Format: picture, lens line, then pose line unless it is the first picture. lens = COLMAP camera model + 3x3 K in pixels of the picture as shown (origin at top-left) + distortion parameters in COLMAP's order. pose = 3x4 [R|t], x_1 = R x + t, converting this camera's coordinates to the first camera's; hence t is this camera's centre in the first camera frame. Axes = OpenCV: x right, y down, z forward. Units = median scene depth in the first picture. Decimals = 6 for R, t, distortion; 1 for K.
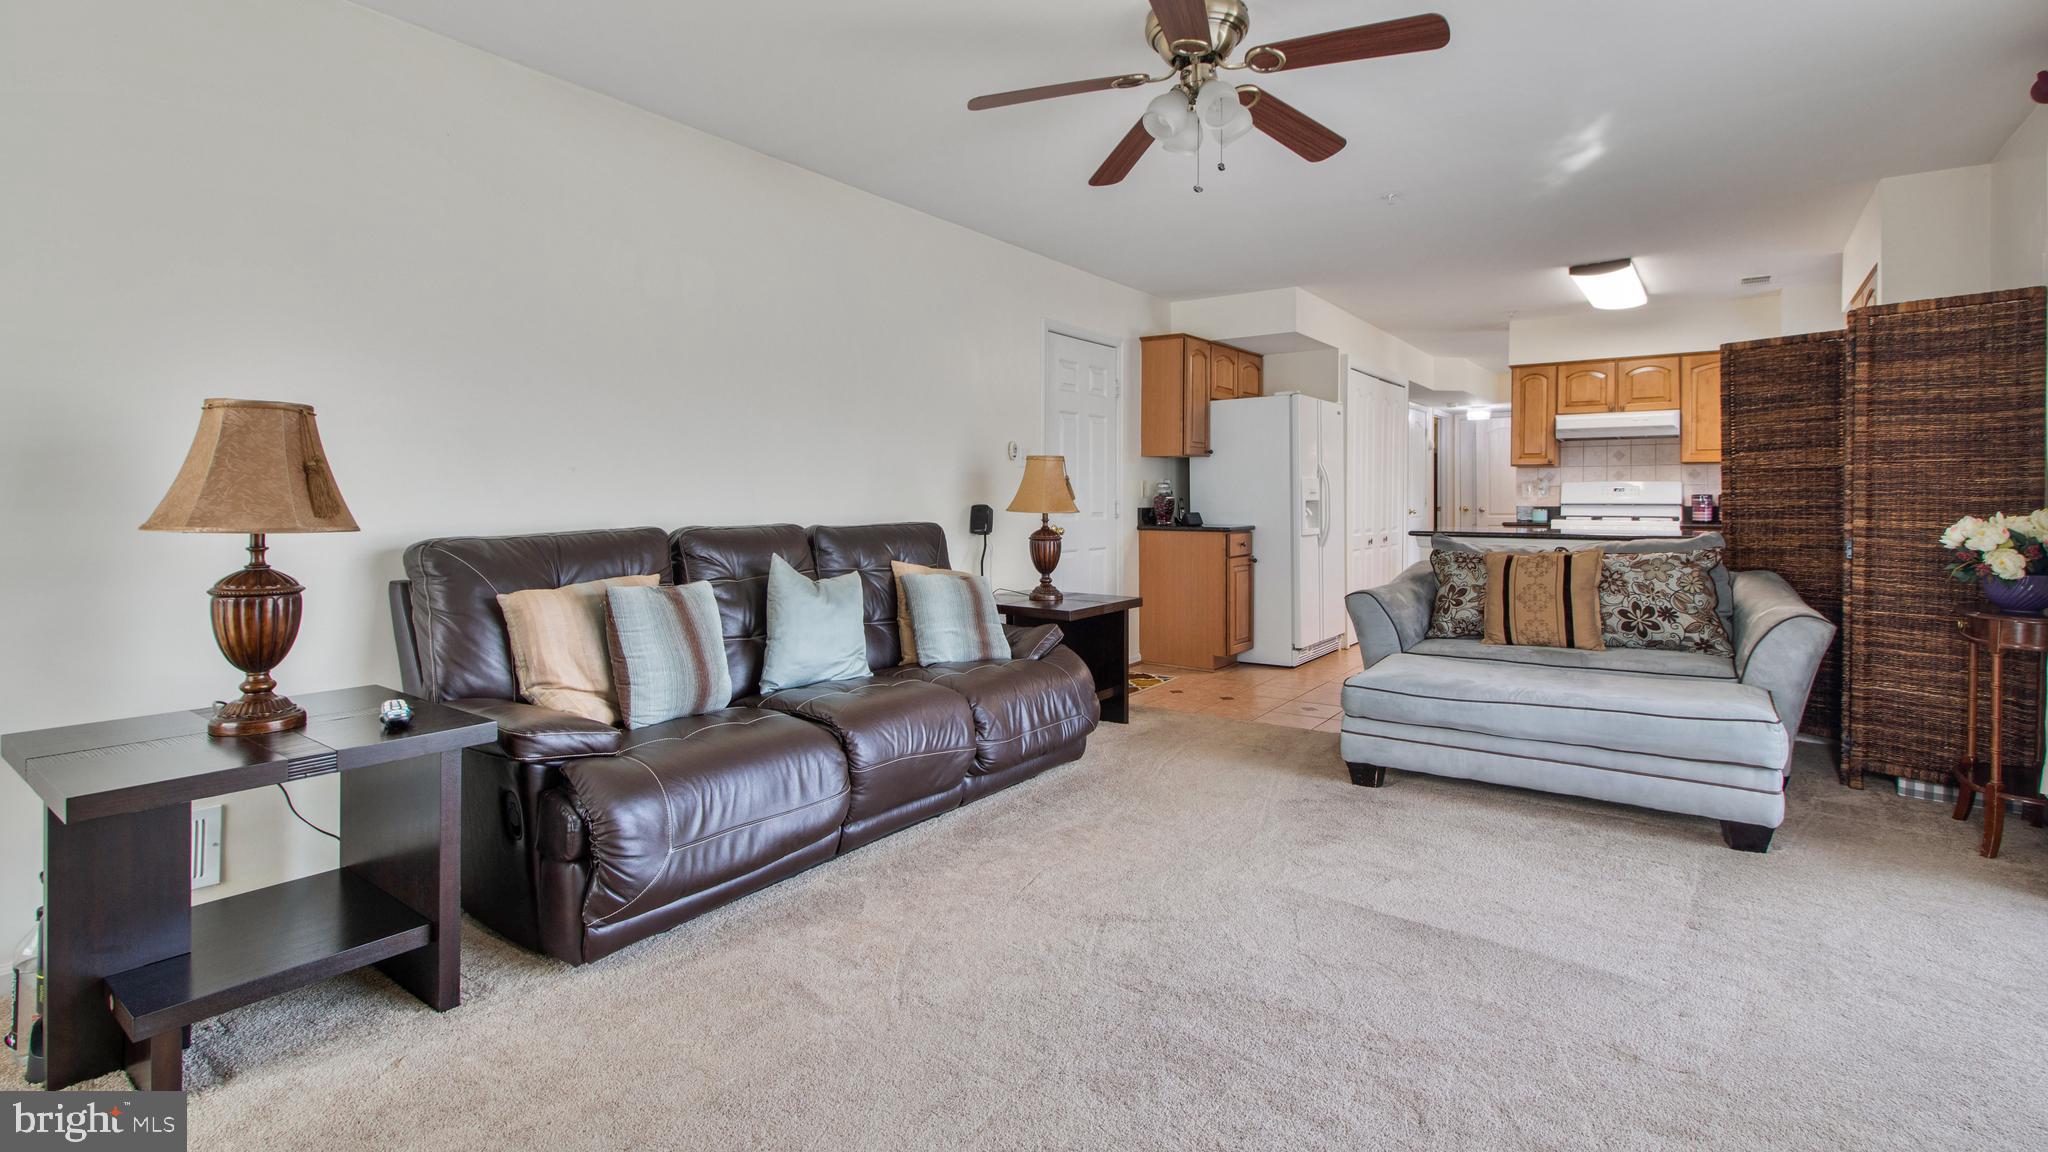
lens RADIAL K [[972.5, 0, 1013.4], [0, 972.5, 535.6], [0, 0, 1]] dist [0.026616, -0.014390]
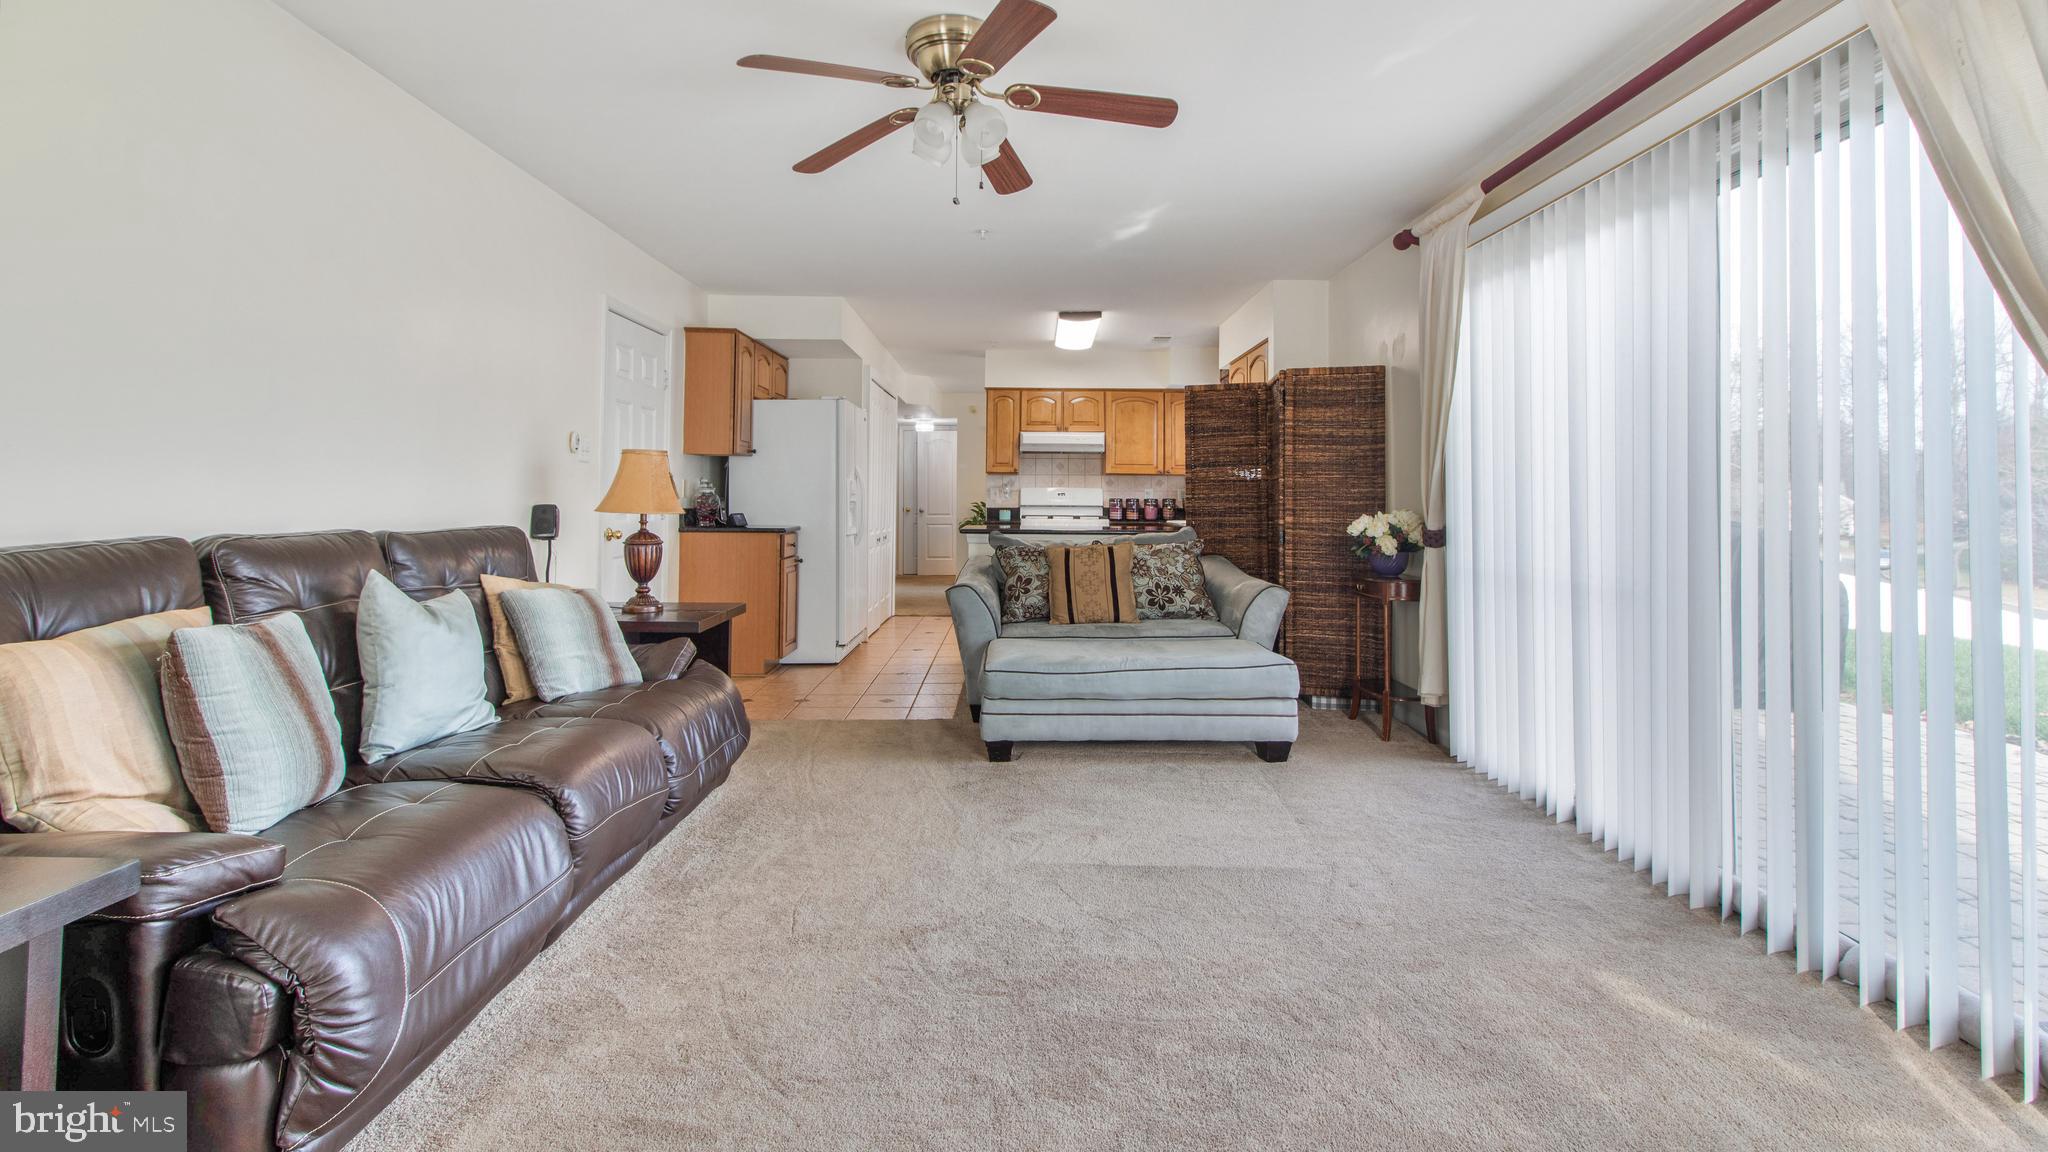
lens RADIAL K [[958.8, 0, 1019.4], [0, 958.8, 501.0], [0, 0, 1]] dist [0.024662, -0.013386]
pose [[0.802355, 0.005161, 0.596825, -0.256438], [0.016884, 0.999366, -0.031341, -0.002033], [-0.596609, 0.035224, 0.801759, 0.106939]]
